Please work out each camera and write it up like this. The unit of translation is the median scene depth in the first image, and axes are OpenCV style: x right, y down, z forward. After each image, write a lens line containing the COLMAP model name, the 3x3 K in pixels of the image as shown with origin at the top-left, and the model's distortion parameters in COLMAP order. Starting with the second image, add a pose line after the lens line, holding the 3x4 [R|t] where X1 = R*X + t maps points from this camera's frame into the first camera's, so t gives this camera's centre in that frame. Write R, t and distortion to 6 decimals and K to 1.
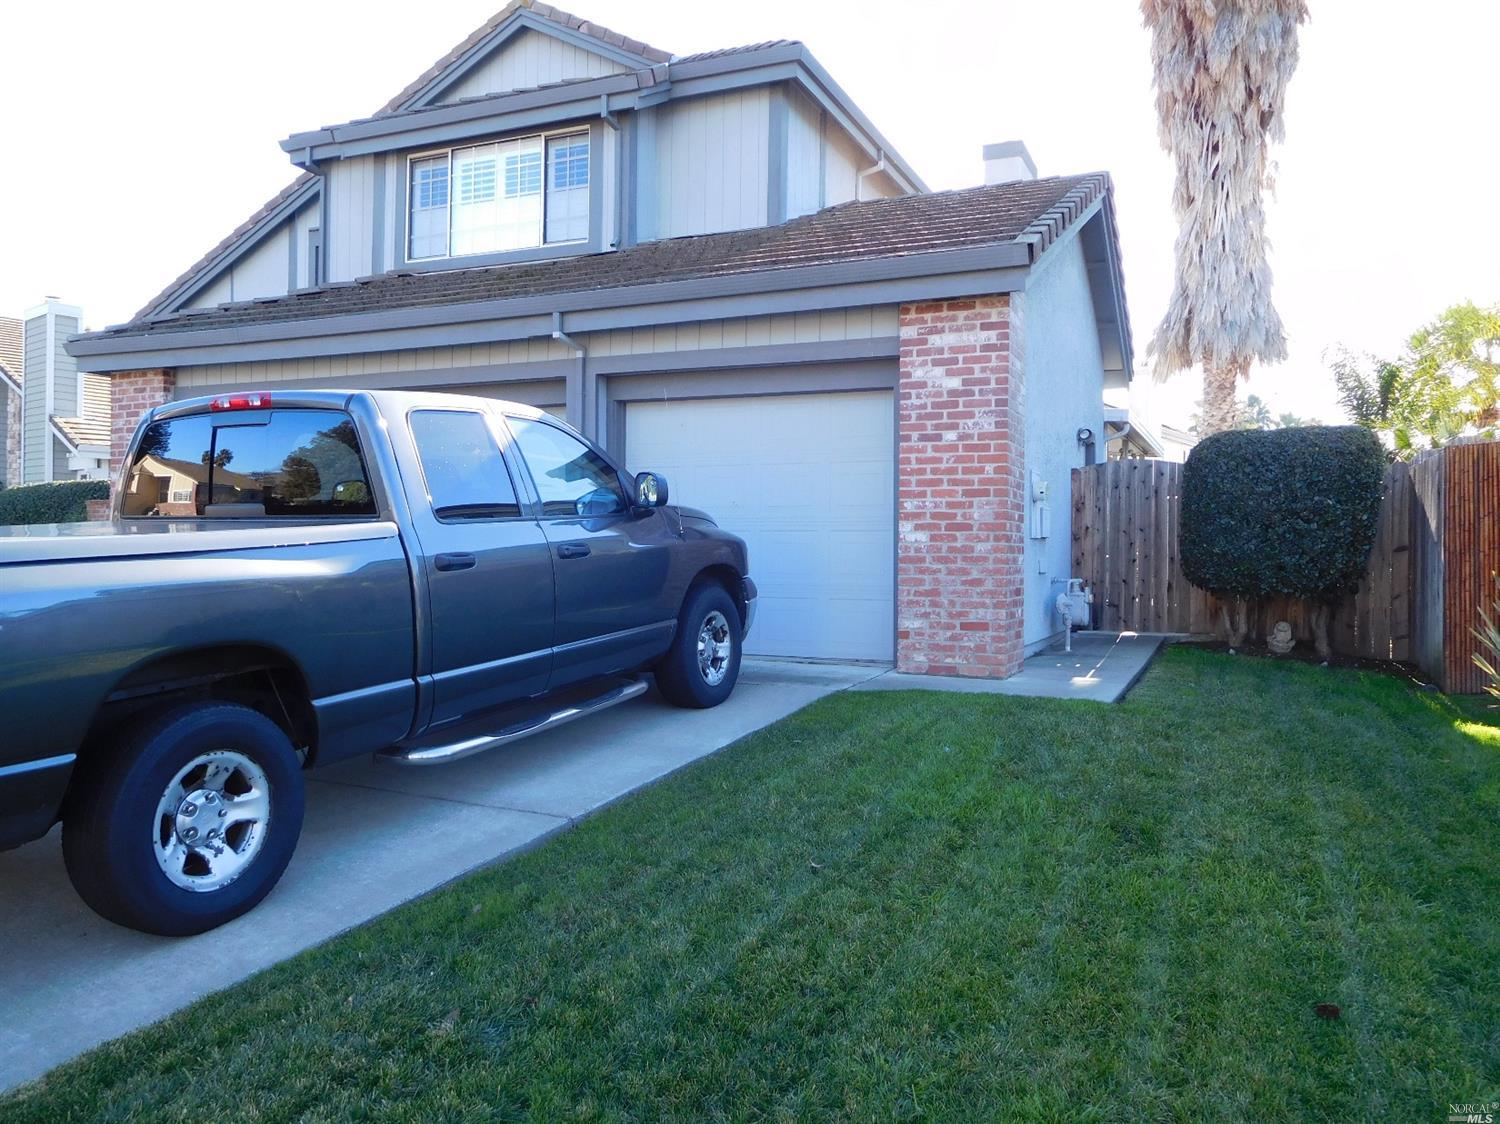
lens RADIAL K [[1081.8, 0, 750.0], [0, 1081.8, 562.0], [0, 0, 1]] dist [0.004050, 0.001849]
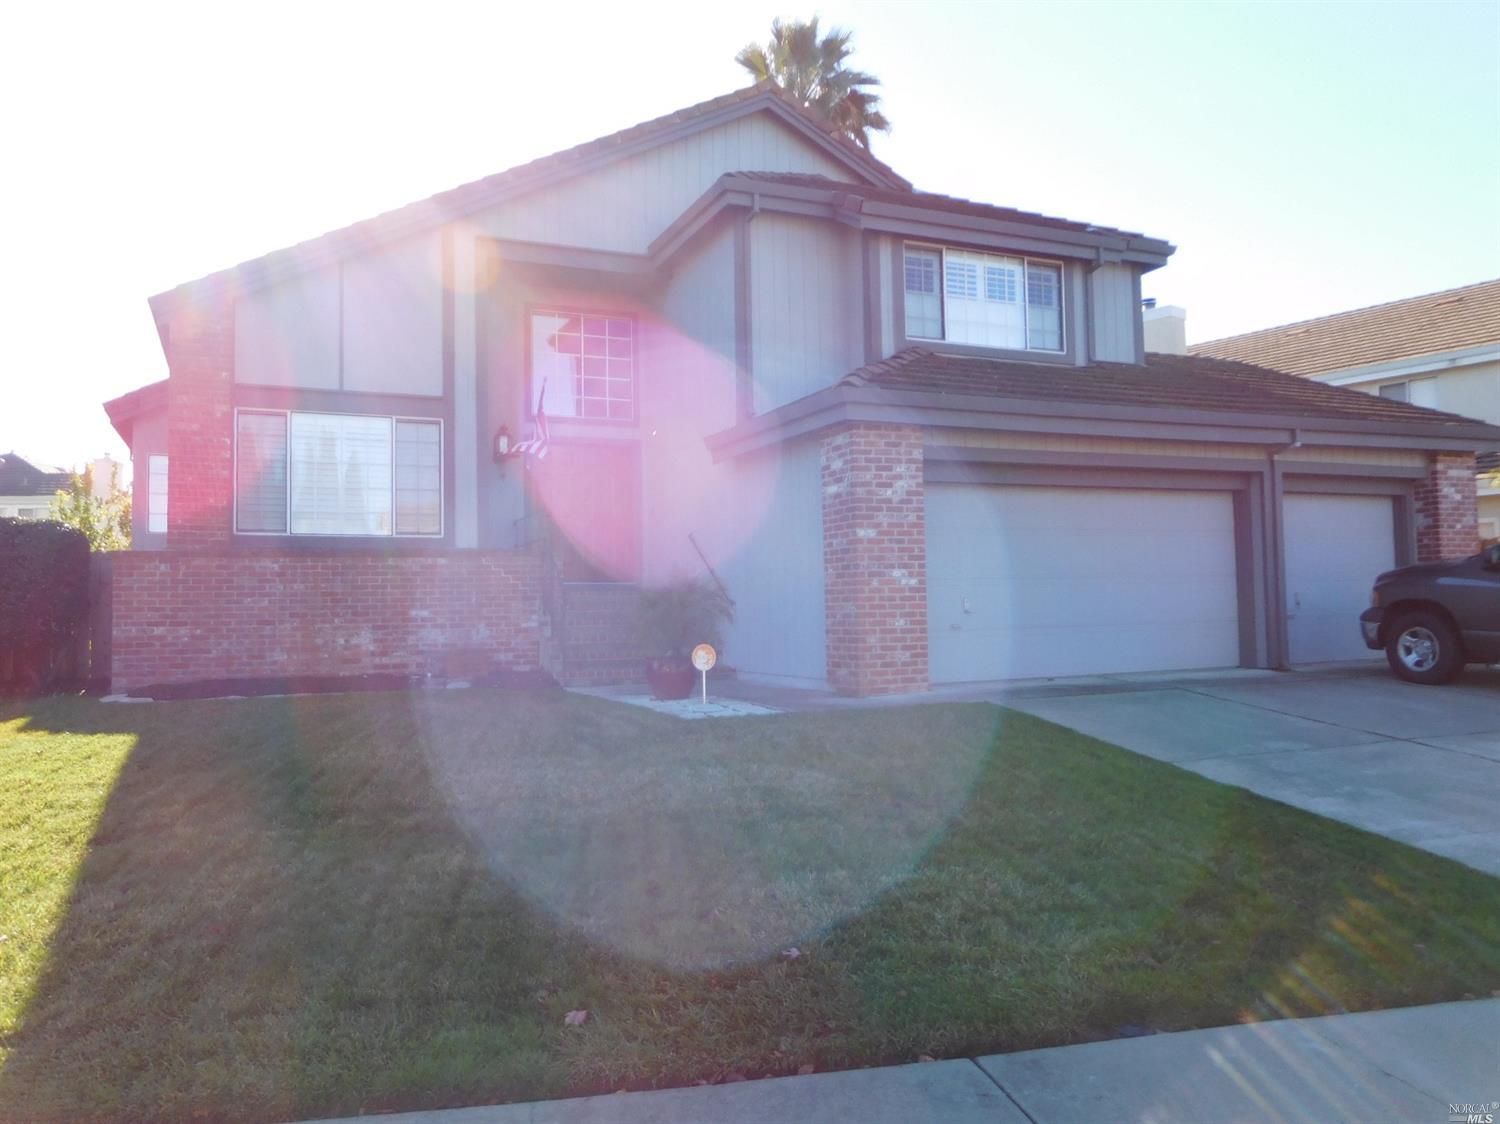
lens RADIAL K [[1112.0, 0, 750.0], [0, 1112.0, 562.0], [0, 0, 1]] dist [-0.008418, -0.004610]
pose [[0.671367, 0.008098, 0.741081, -1.334763], [0.046636, 0.997497, -0.053148, -0.009936], [-0.739656, 0.070243, 0.669309, 0.438623]]
